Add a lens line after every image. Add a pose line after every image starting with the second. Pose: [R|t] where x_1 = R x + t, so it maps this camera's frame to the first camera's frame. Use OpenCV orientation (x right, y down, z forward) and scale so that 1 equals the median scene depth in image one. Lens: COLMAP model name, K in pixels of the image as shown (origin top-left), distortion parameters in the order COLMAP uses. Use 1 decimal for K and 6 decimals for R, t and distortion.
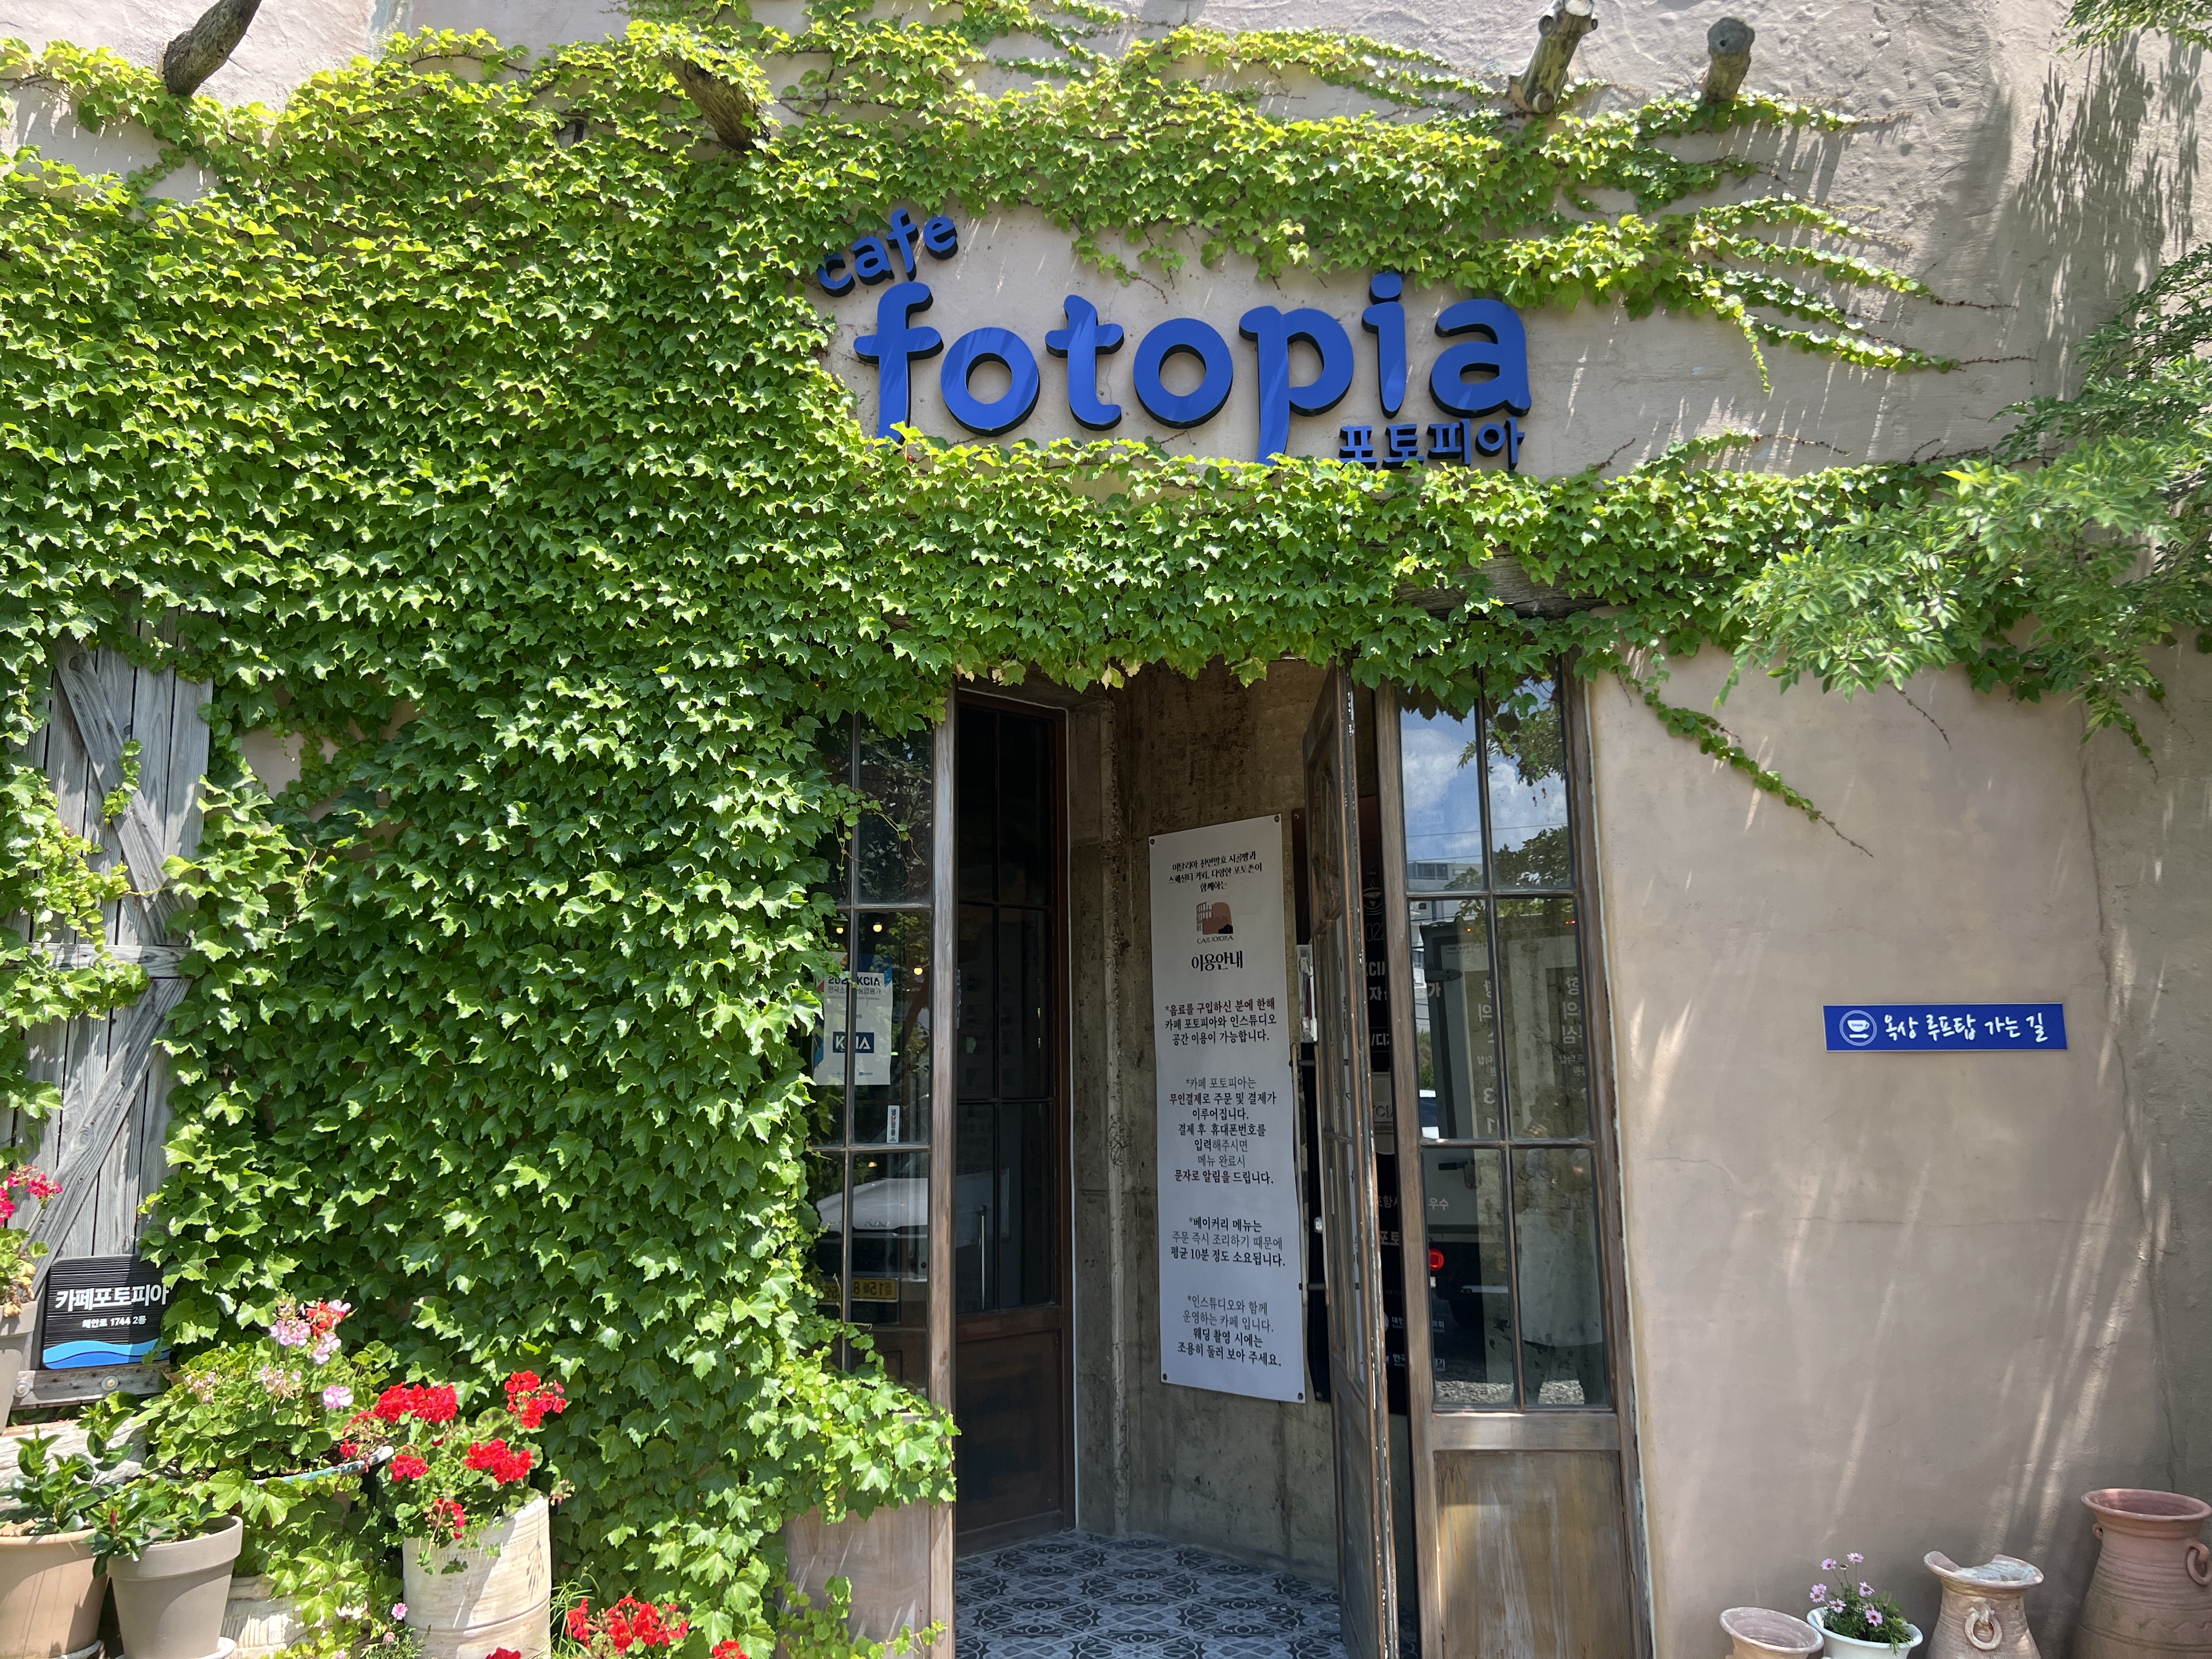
lens RADIAL K [[1651.0, 0, 1106.0], [0, 1651.0, 829.5], [0, 0, 1]] dist [0.052117, -0.071894]
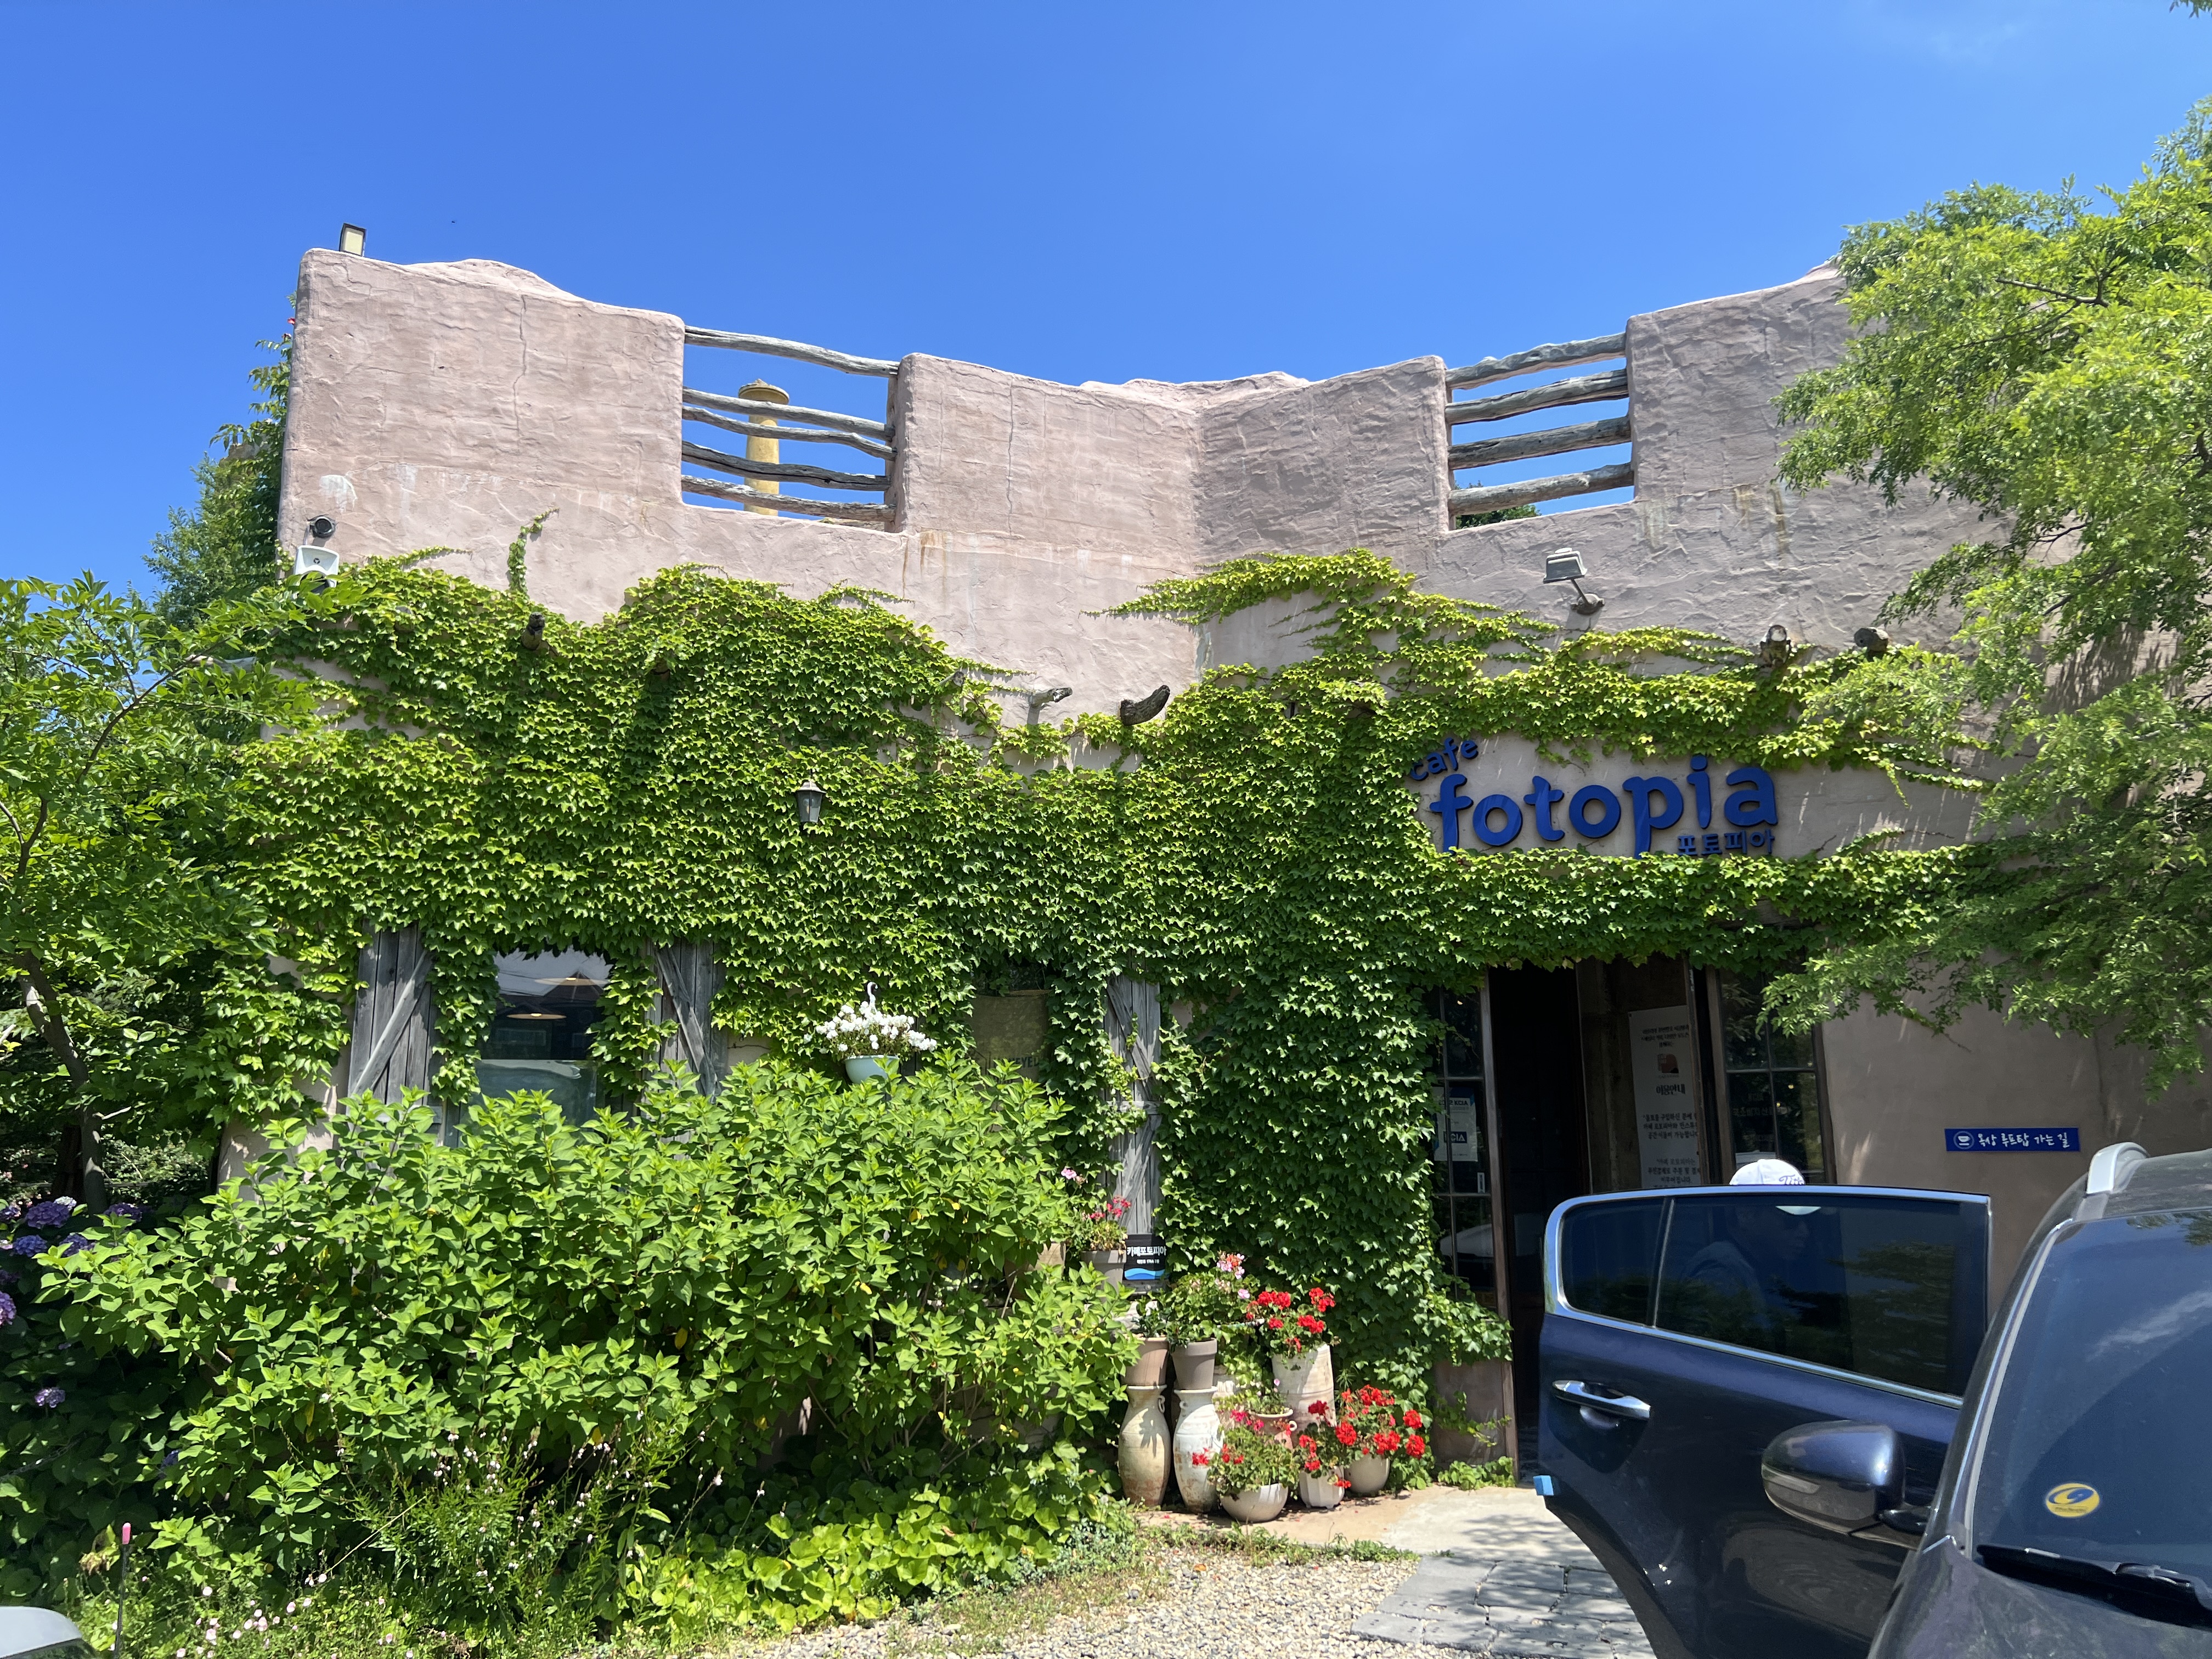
lens RADIAL K [[1666.1, 0, 1106.0], [0, 1666.1, 829.5], [0, 0, 1]] dist [0.168340, -0.393428]
pose [[0.931890, -0.065699, -0.356743, 0.234585], [0.052993, 0.997567, -0.045286, -0.201623], [0.358850, 0.023297, 0.933104, -1.192303]]
